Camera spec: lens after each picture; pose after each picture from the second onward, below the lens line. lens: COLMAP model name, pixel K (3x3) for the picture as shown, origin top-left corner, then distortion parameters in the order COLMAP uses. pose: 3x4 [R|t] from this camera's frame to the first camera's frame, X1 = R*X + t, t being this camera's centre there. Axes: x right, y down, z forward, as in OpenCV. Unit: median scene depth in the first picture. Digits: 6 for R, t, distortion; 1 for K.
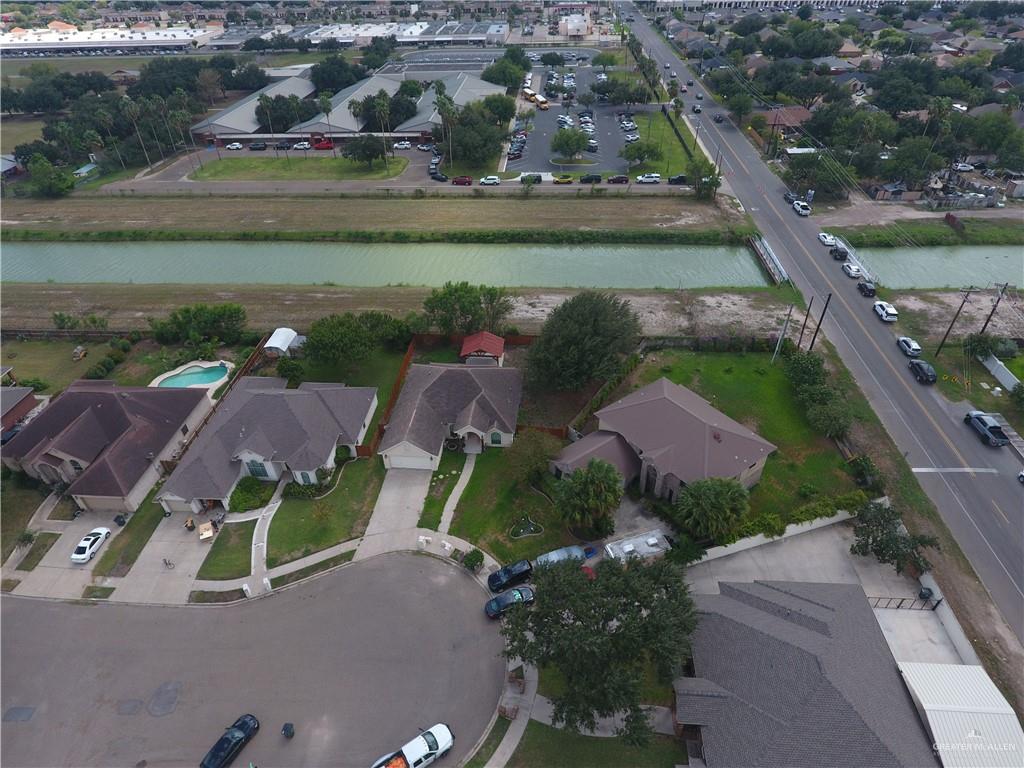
lens RADIAL K [[602.2, 0, 516.2], [0, 602.2, 394.4], [0, 0, 1]] dist [-0.001903, -0.001296]
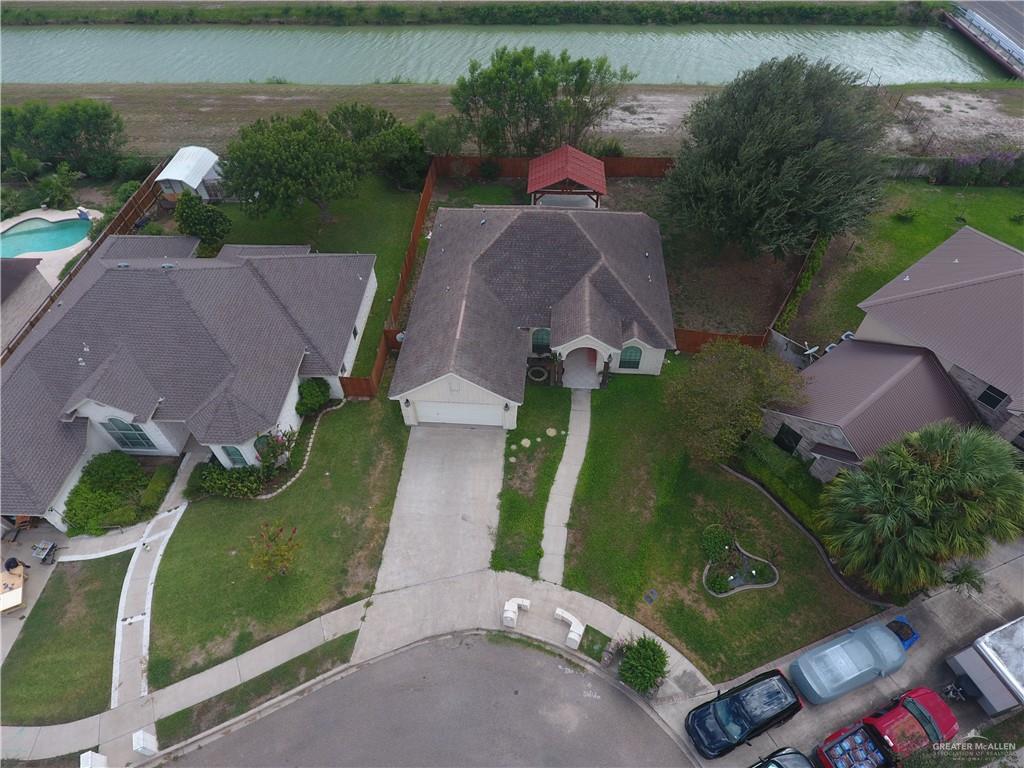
lens RADIAL K [[602.2, 0, 514.9], [0, 602.2, 395.6], [0, 0, 1]] dist [-0.001903, -0.001296]
pose [[0.999688, -0.012856, 0.021429, -0.143616], [0.008260, 0.979312, 0.202187, 0.004281], [-0.023585, -0.201947, 0.979112, 0.545582]]
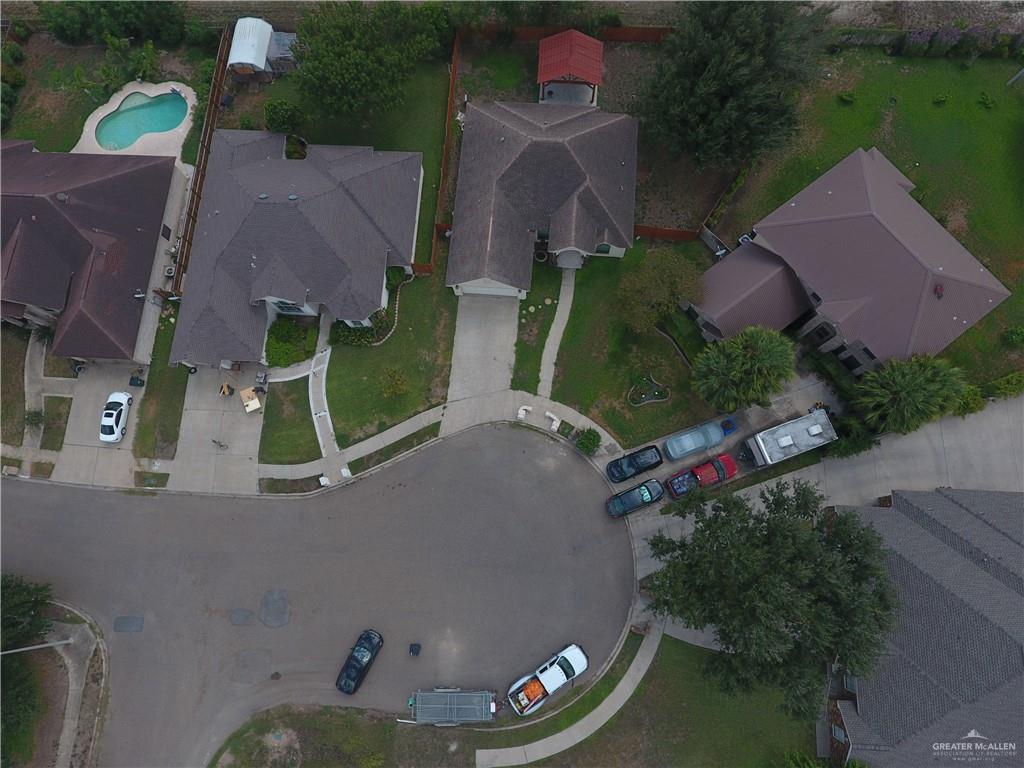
lens RADIAL K [[602.2, 0, 516.4], [0, 602.2, 398.4], [0, 0, 1]] dist [-0.001903, -0.001296]
pose [[0.999910, -0.011916, -0.006153, -0.141315], [0.013147, 0.780439, 0.625094, -0.250264], [-0.002646, -0.625119, 0.780525, 0.340546]]
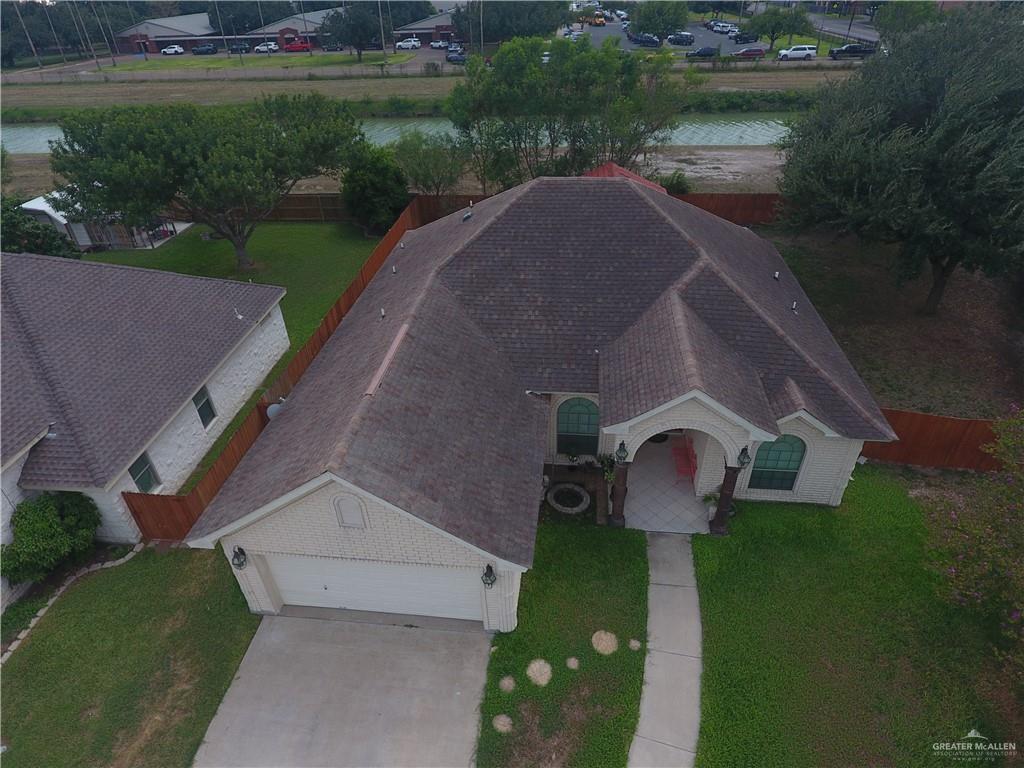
lens RADIAL K [[602.2, 0, 513.5], [0, 602.2, 394.1], [0, 0, 1]] dist [-0.001903, -0.001296]
pose [[0.999799, 0.005271, -0.019328, -0.129933], [-0.006205, 0.998801, -0.048559, 0.061806], [0.019049, 0.048669, 0.998633, 0.817187]]
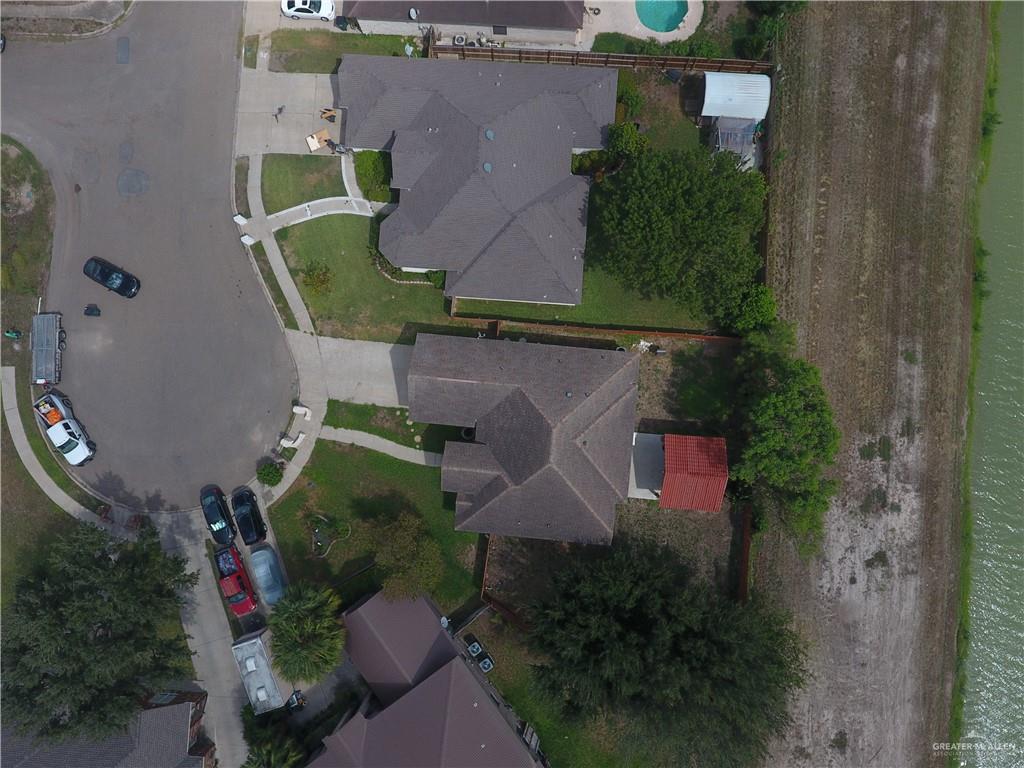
lens RADIAL K [[602.2, 0, 513.0], [0, 602.2, 393.1], [0, 0, 1]] dist [-0.001903, -0.001296]
pose [[-0.000357, 0.999998, 0.002110, -0.161886], [-0.593340, -0.001910, 0.804949, -0.531460], [0.804952, -0.000965, 0.593340, 0.668343]]
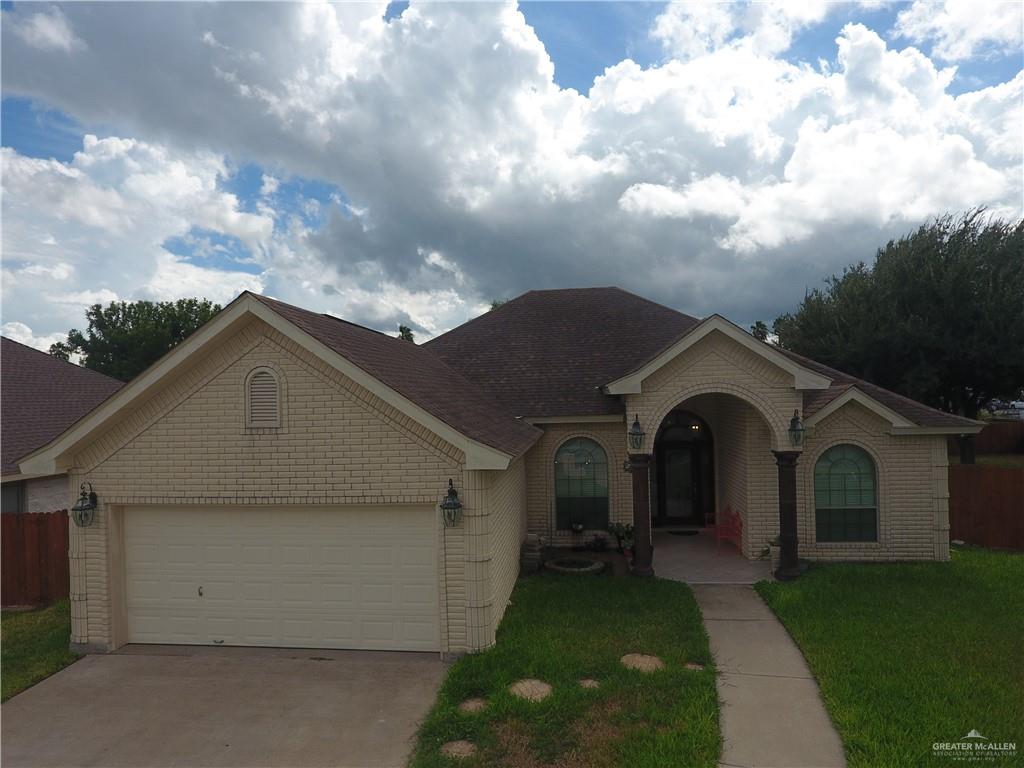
lens RADIAL K [[602.2, 0, 512.1], [0, 602.2, 390.1], [0, 0, 1]] dist [-0.001903, -0.001296]
pose [[0.999673, -0.000519, -0.025571, -0.125776], [-0.015517, 0.782465, -0.622501, 0.161102], [0.020331, 0.622695, 0.782201, 0.891327]]
